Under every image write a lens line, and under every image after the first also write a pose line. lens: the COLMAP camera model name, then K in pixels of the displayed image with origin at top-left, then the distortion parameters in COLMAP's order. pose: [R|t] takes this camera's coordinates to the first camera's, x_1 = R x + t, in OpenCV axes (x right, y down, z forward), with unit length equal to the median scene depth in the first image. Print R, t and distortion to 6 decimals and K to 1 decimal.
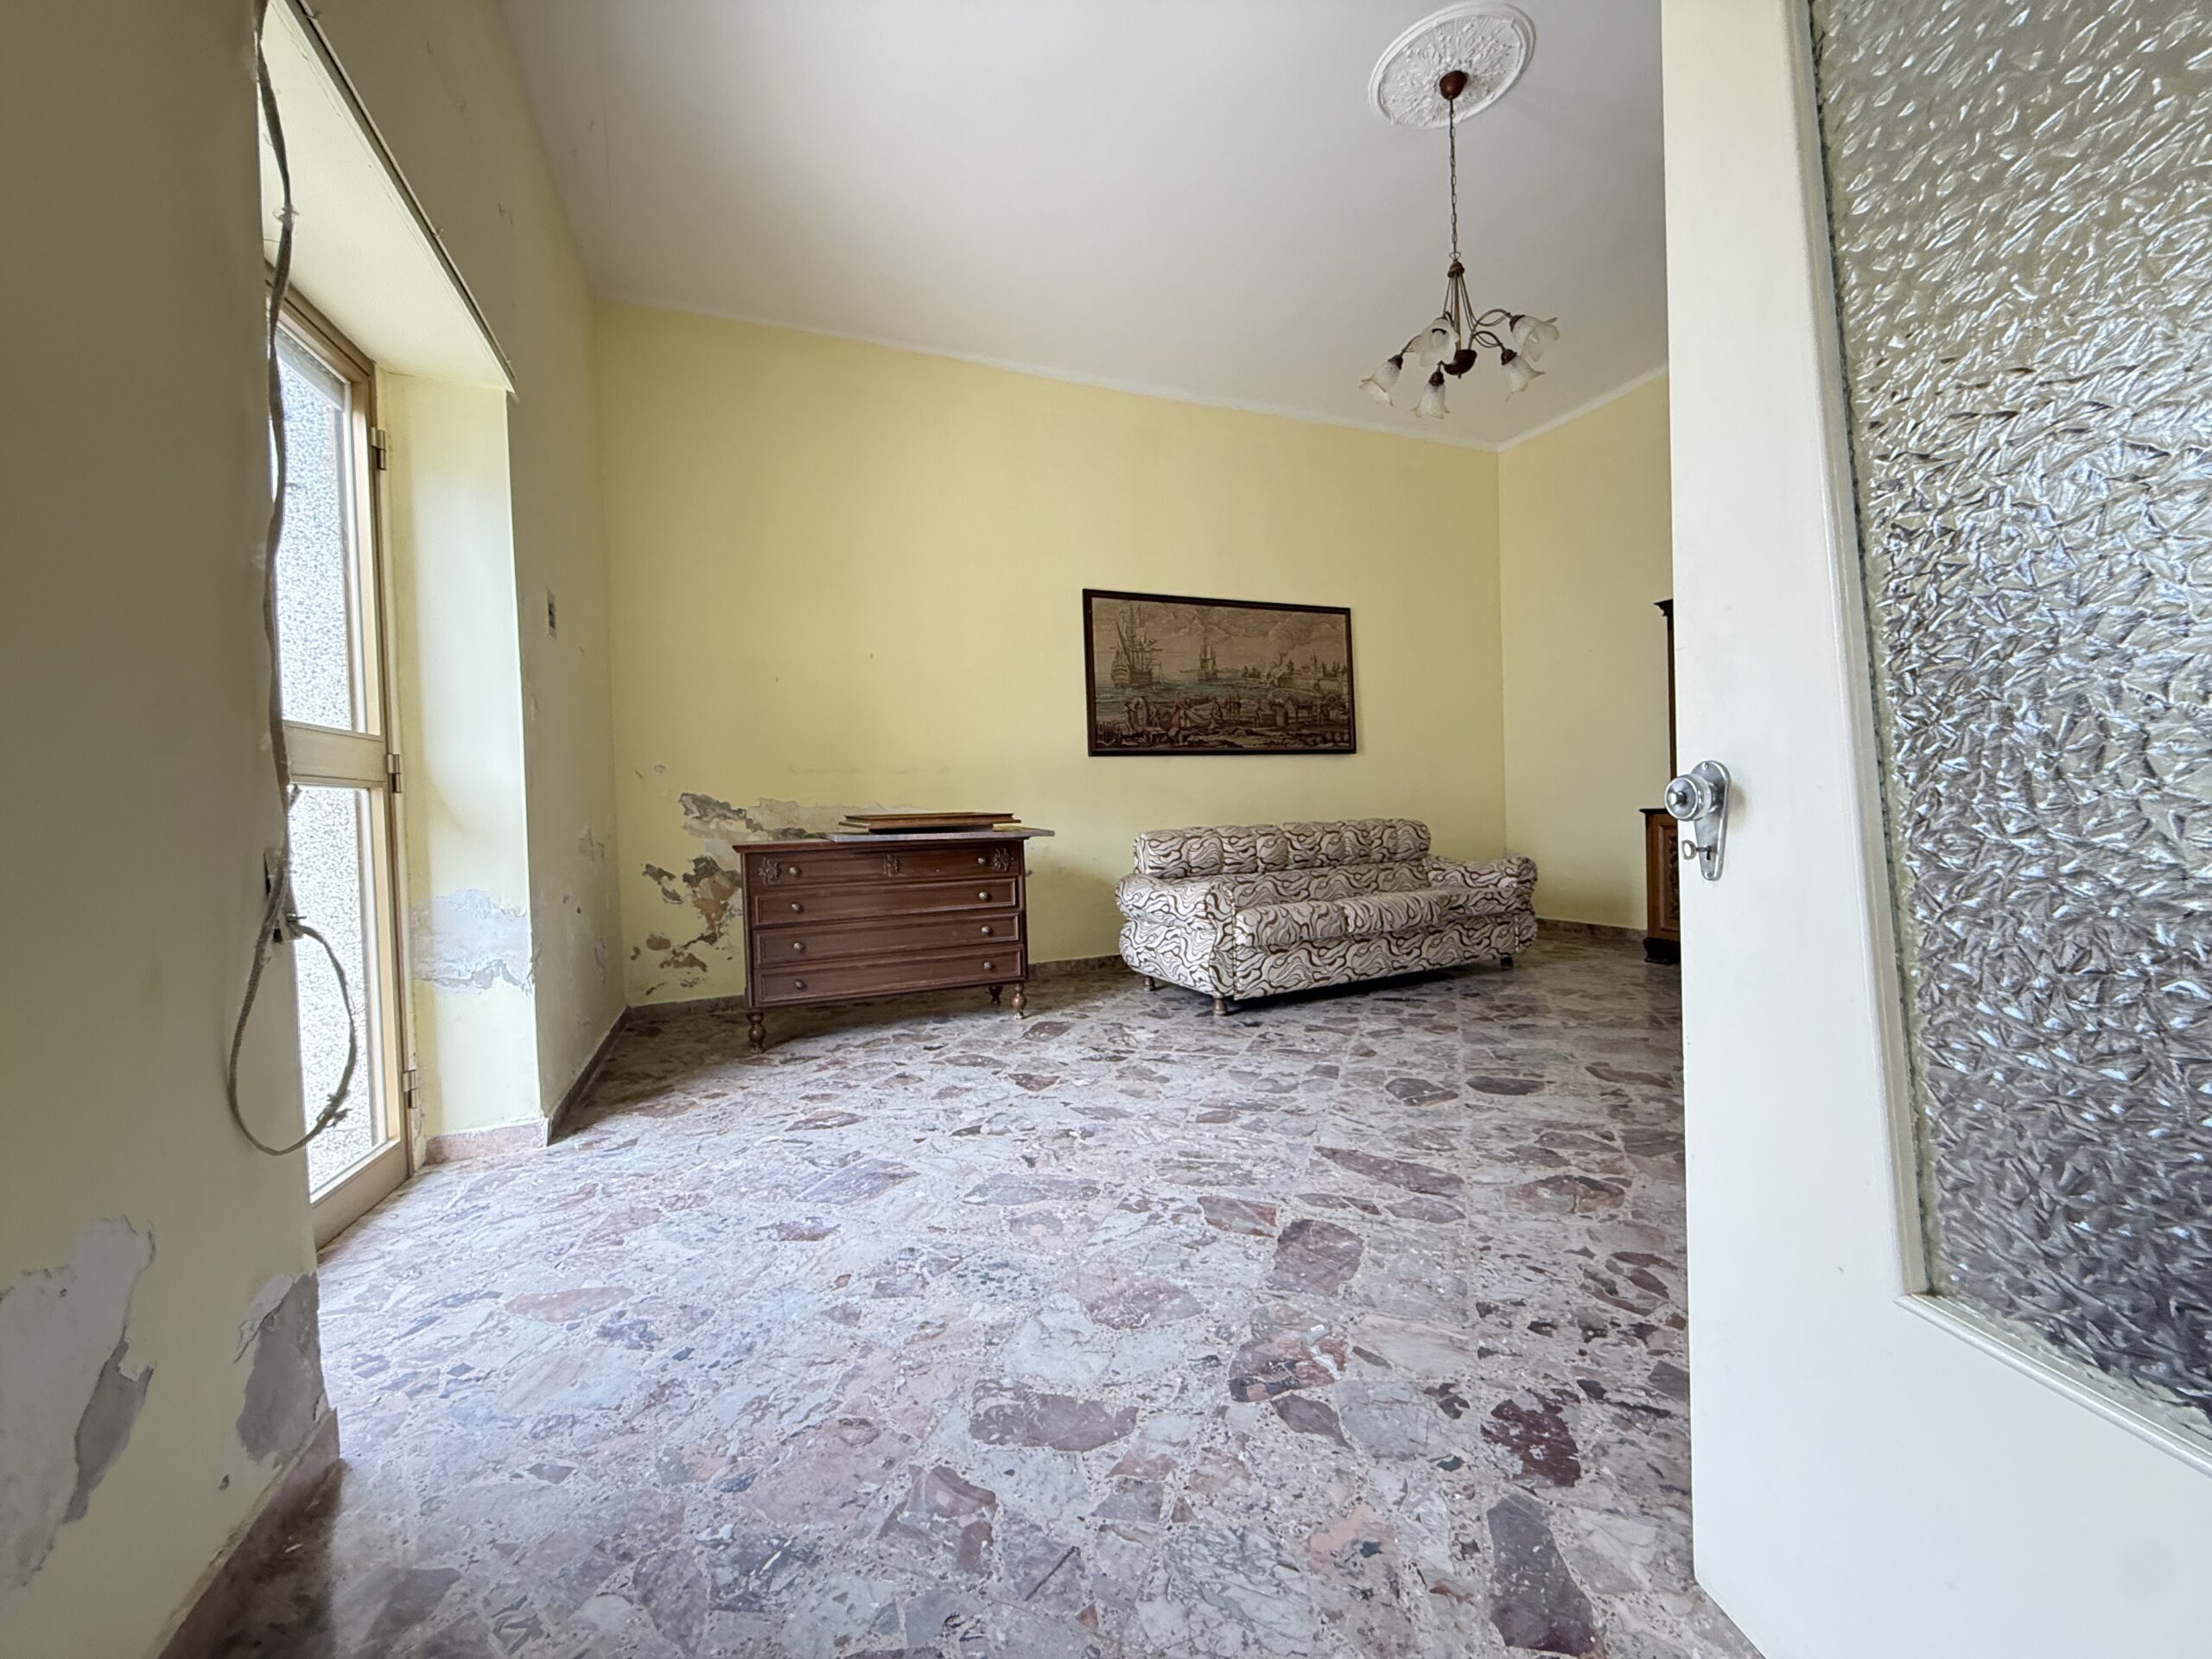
lens RADIAL K [[883.5, 0, 1103.5], [0, 883.5, 821.9], [0, 0, 1]] dist [-0.000115, 0.000574]
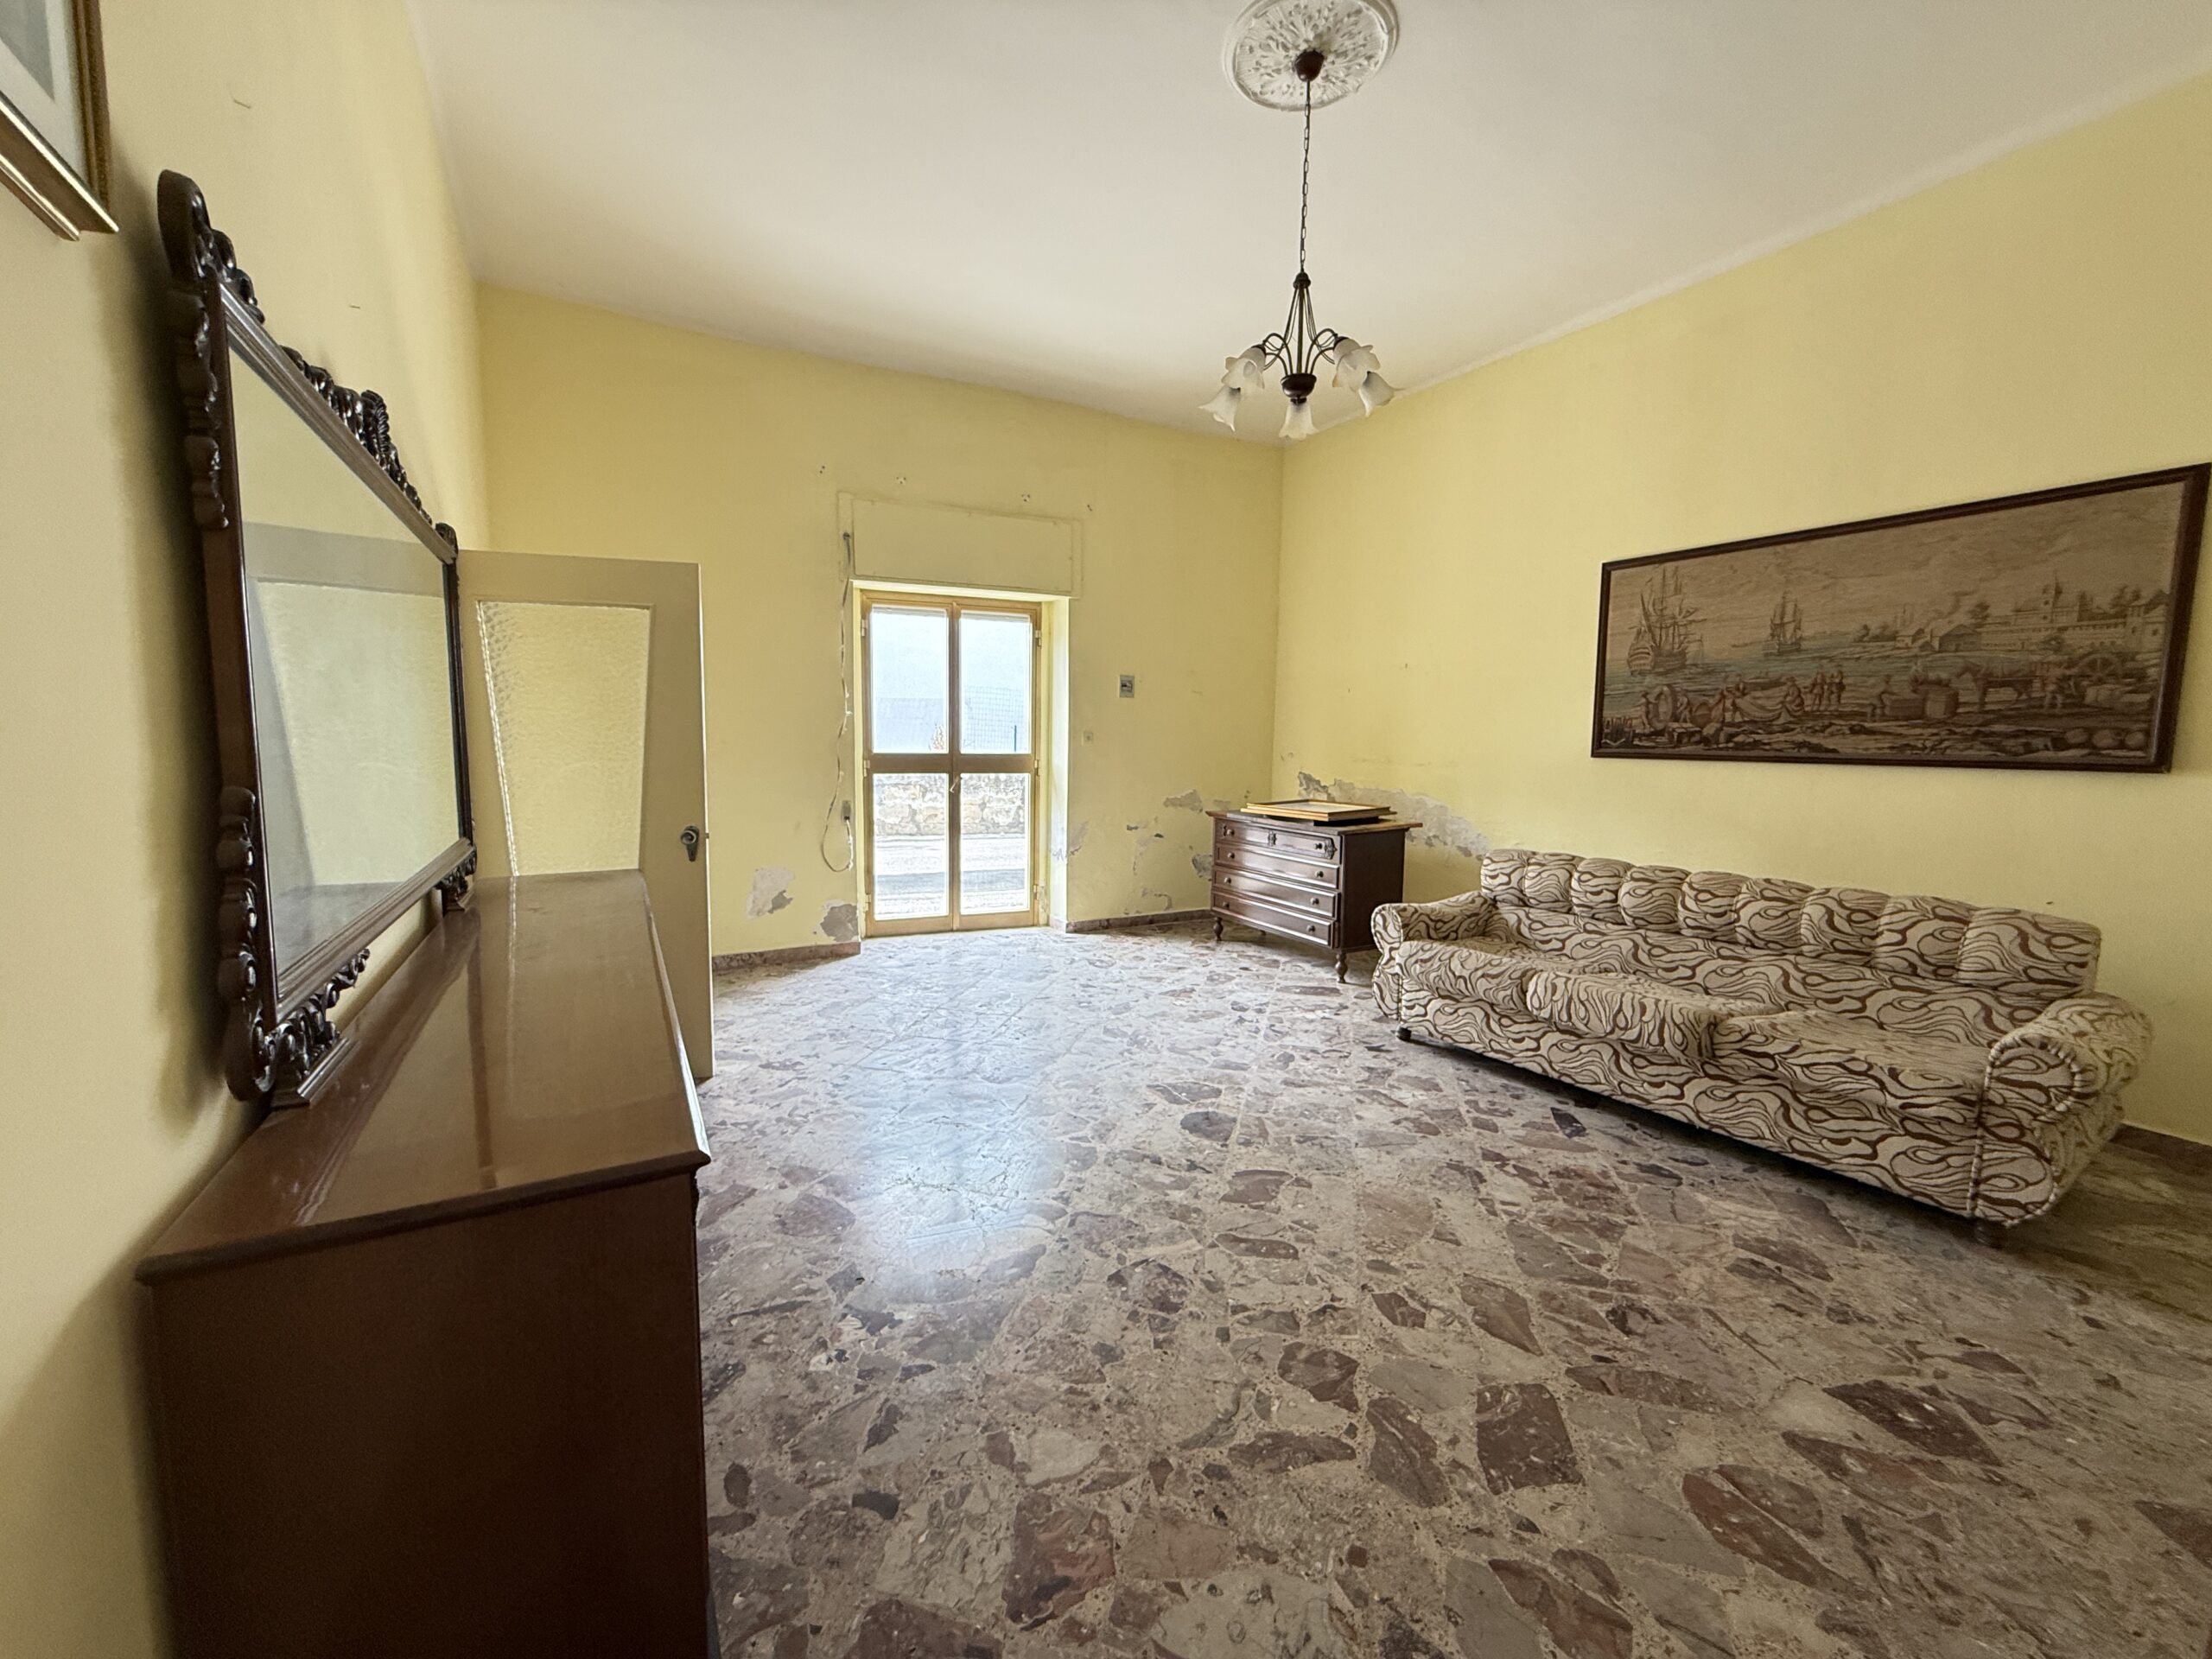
lens RADIAL K [[883.5, 0, 1099.2], [0, 883.5, 824.5], [0, 0, 1]] dist [-0.000115, 0.000574]
pose [[0.109486, 0.134632, -0.984828, 1.349318], [-0.031391, 0.990759, 0.131953, -0.182332], [0.993493, 0.016467, 0.112701, 0.699922]]
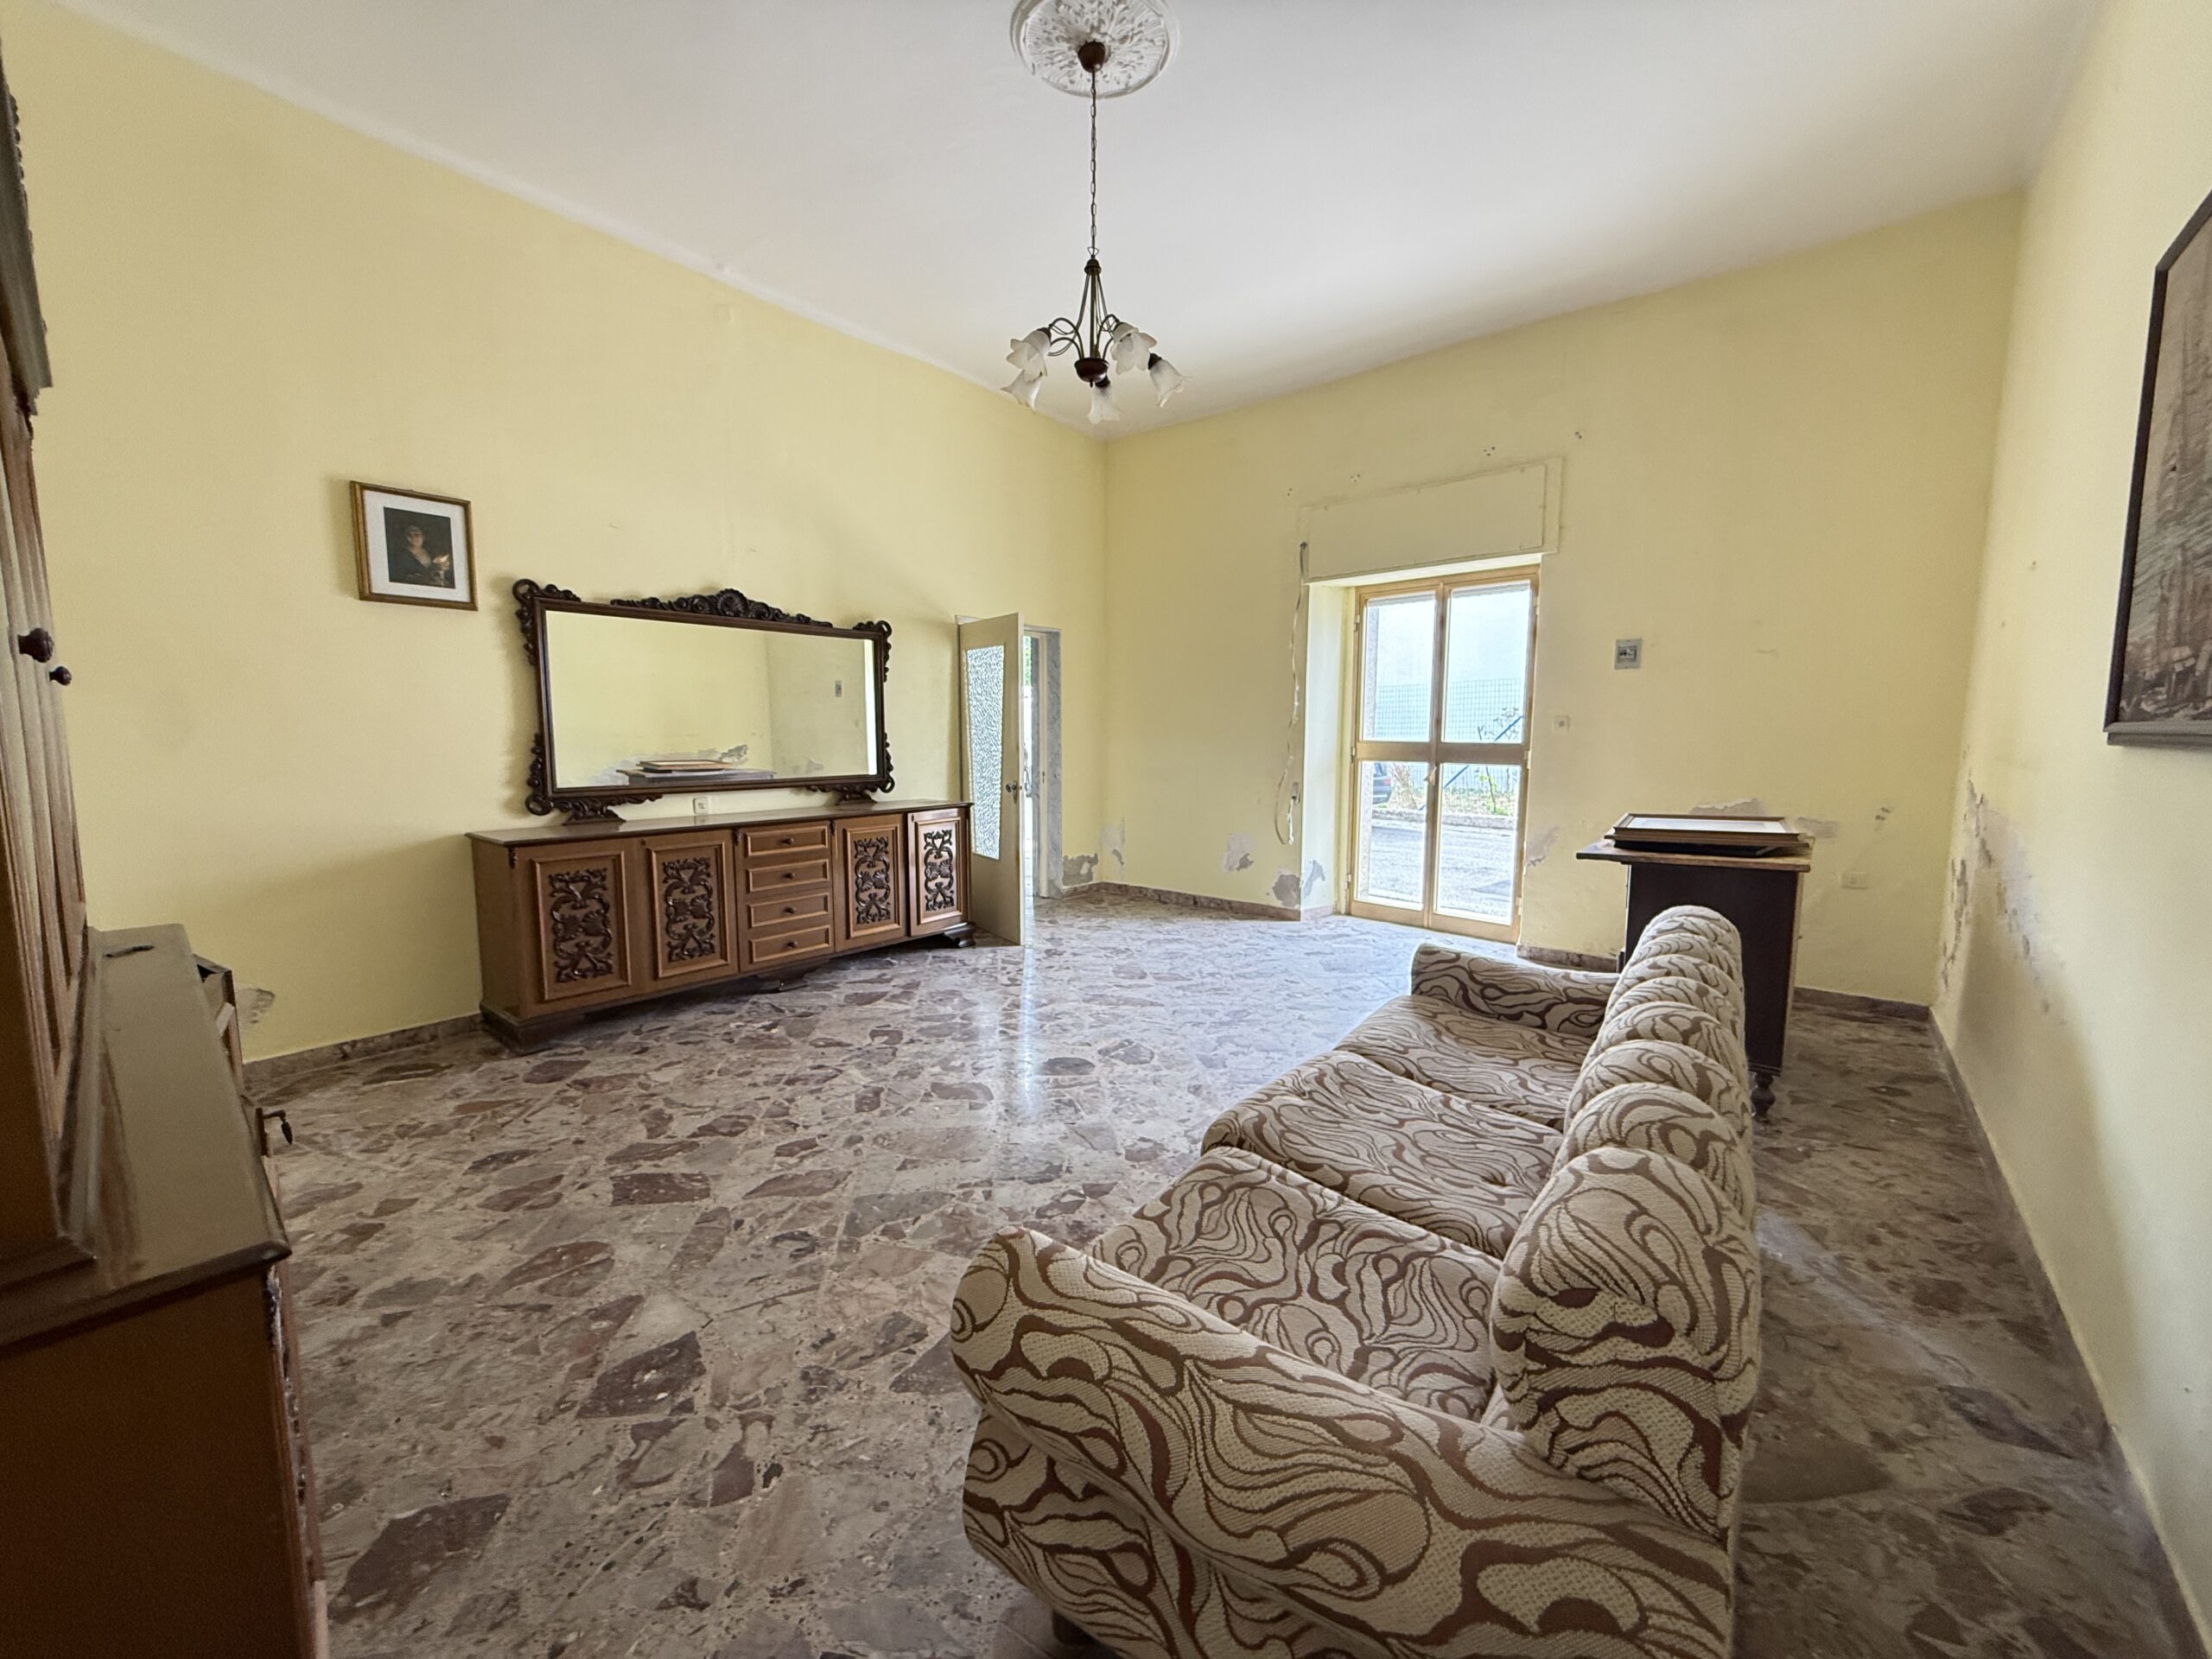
lens RADIAL K [[883.5, 0, 1102.6], [0, 883.5, 824.3], [0, 0, 1]] dist [-0.000115, 0.000574]
pose [[-0.885898, 0.082330, -0.456515, 0.863867], [0.020850, 0.990197, 0.138115, -0.169811], [0.463411, 0.112838, -0.878930, 1.897623]]
